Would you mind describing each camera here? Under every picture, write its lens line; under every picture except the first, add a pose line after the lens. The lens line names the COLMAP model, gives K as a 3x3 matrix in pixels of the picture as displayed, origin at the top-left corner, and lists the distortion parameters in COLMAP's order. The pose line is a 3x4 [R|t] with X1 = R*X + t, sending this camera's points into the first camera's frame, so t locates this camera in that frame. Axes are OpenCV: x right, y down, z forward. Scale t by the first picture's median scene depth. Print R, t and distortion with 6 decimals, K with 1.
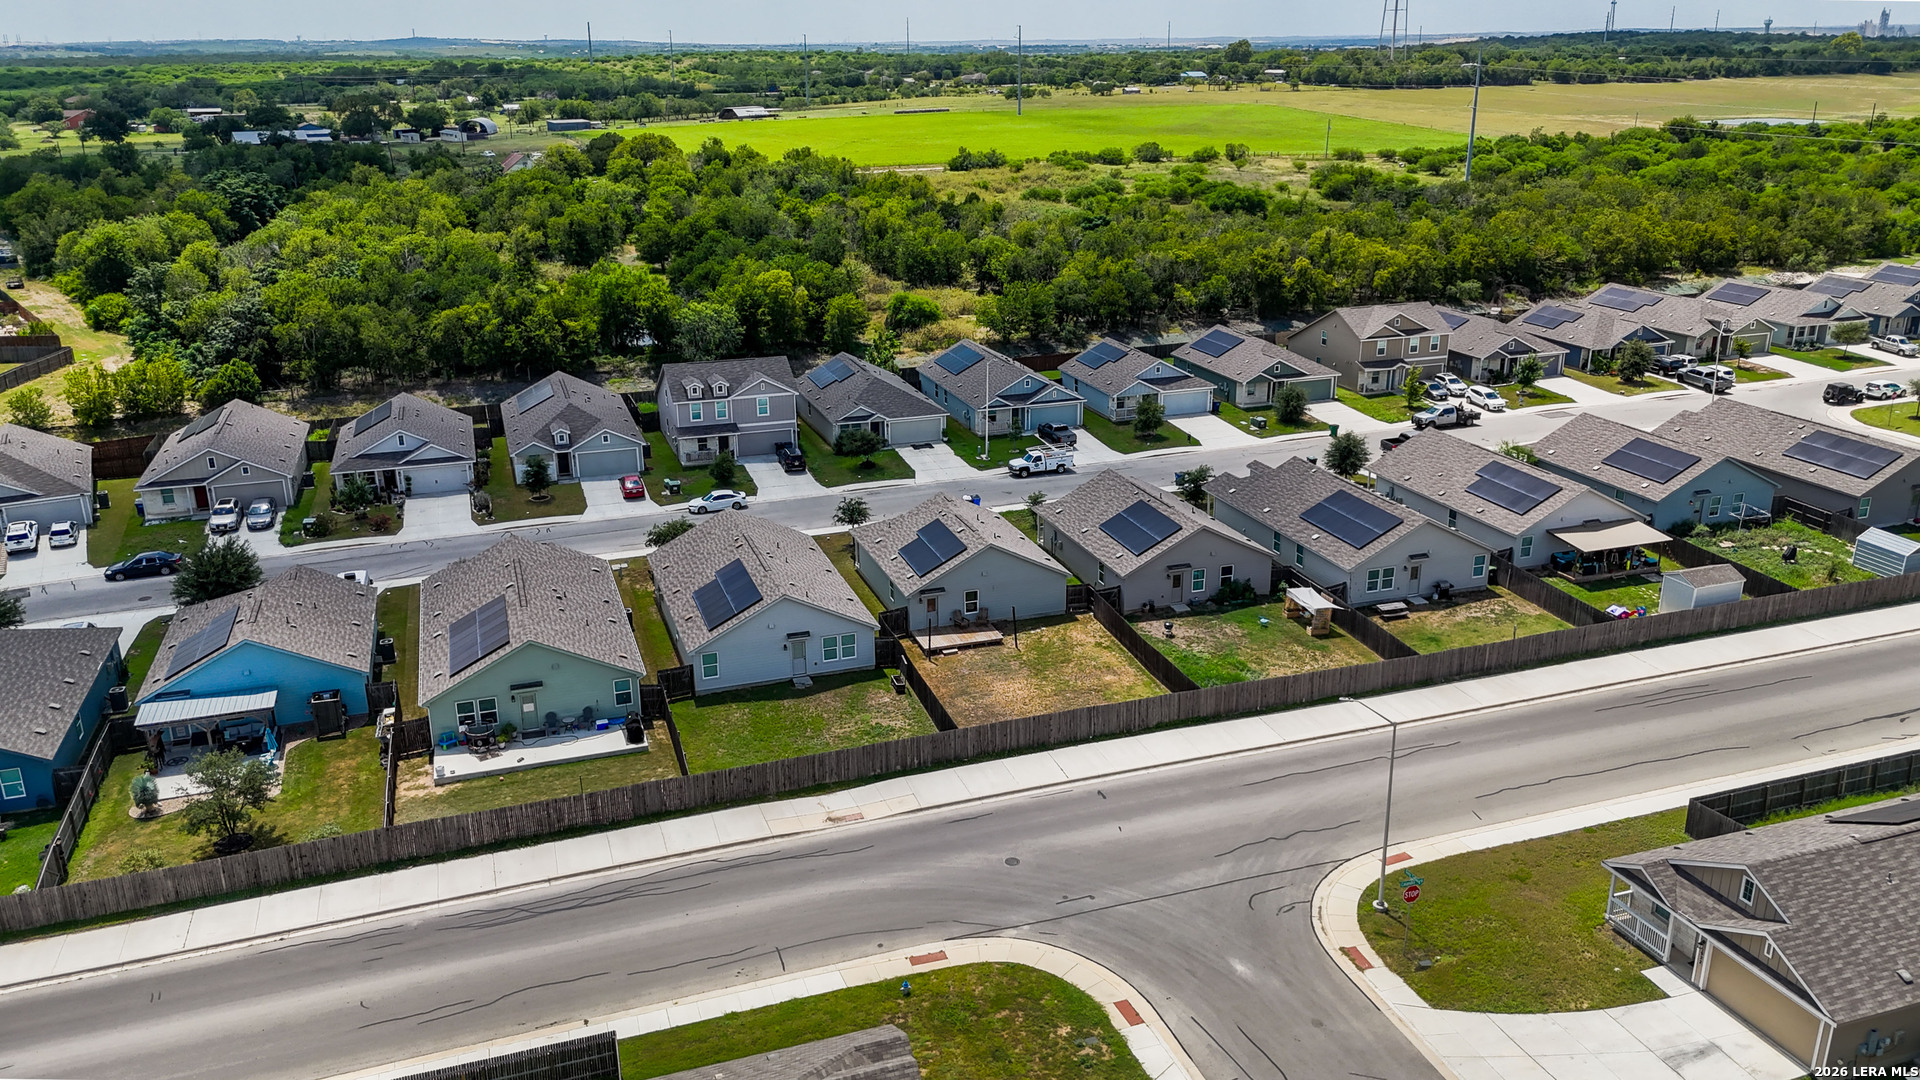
lens RADIAL K [[1451.8, 0, 954.9], [0, 1451.8, 535.6], [0, 0, 1]] dist [0.080474, -0.108870]
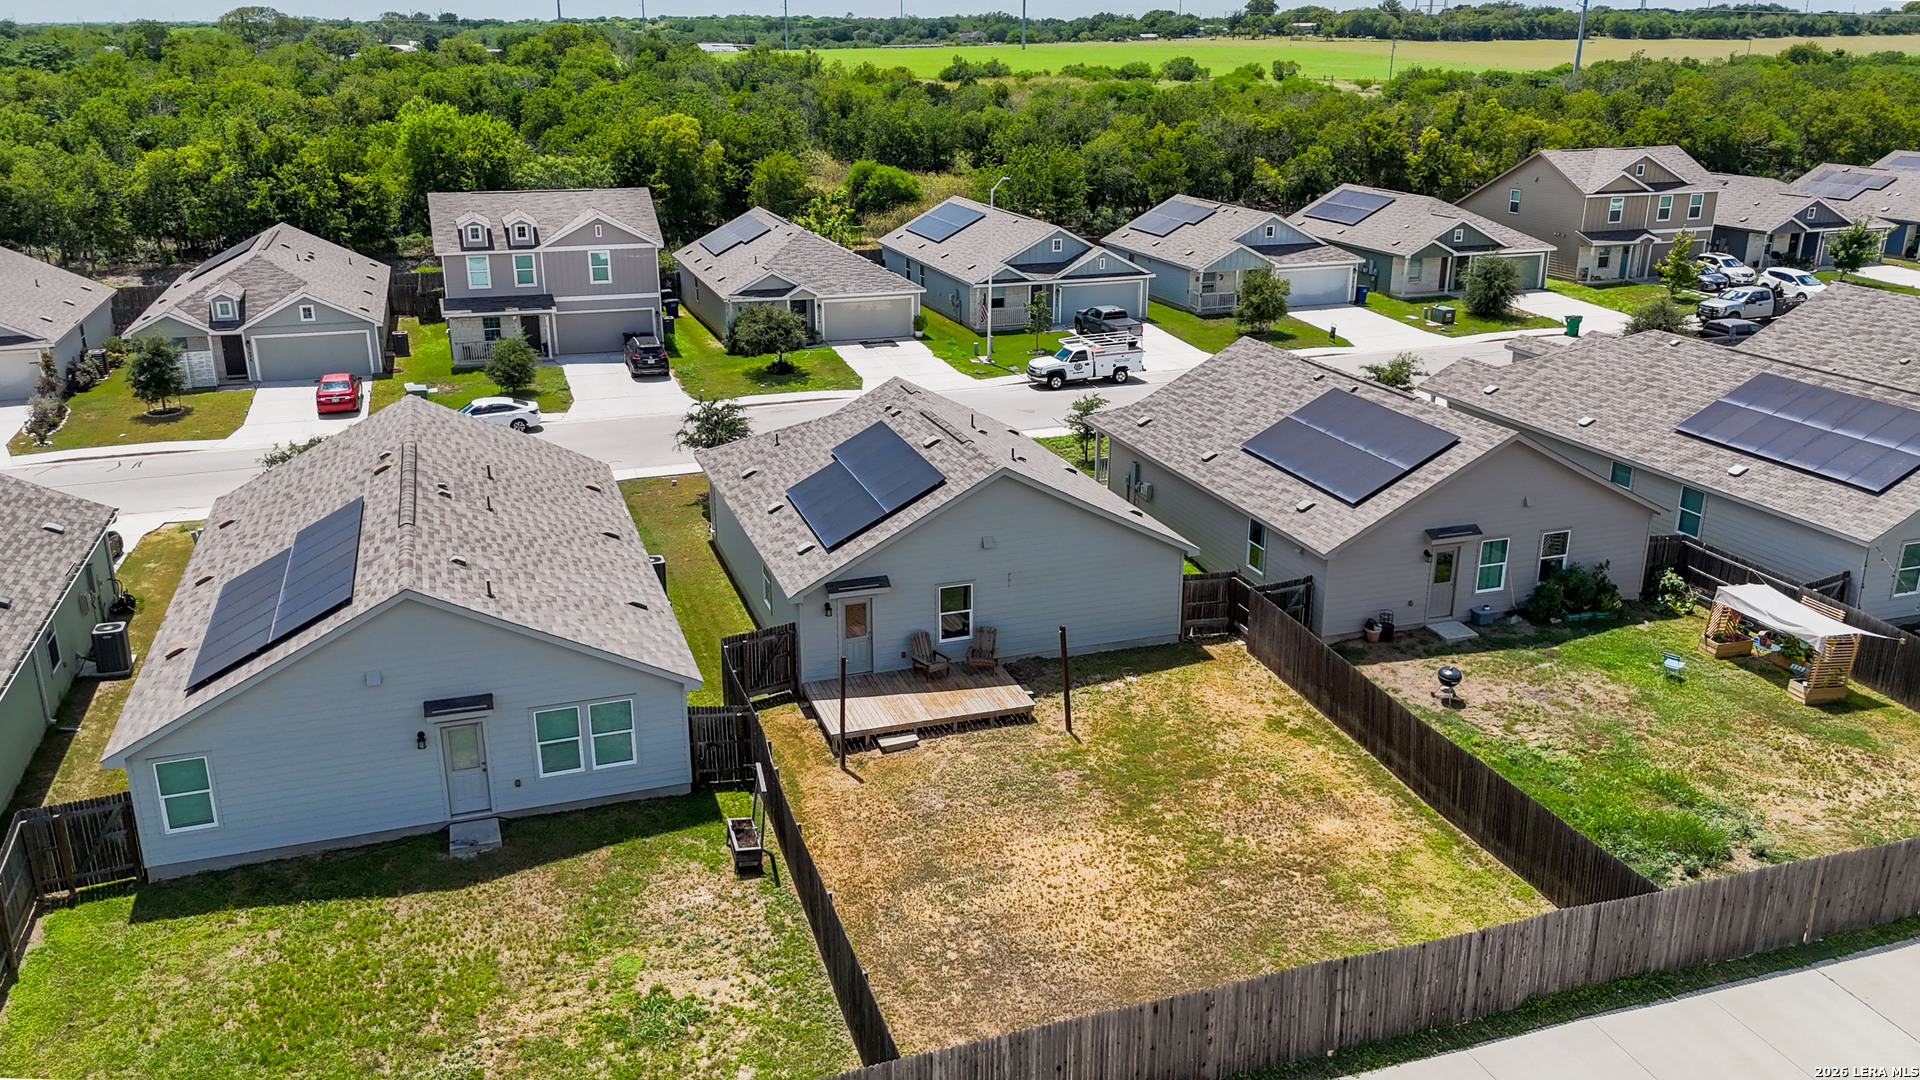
lens RADIAL K [[1451.8, 0, 954.9], [0, 1451.8, 535.6], [0, 0, 1]] dist [0.080474, -0.108870]
pose [[0.999963, 0.007753, 0.003595, 0.008269], [-0.007743, 0.999966, -0.002761, 0.021425], [-0.003617, 0.002733, 0.999990, 0.502861]]
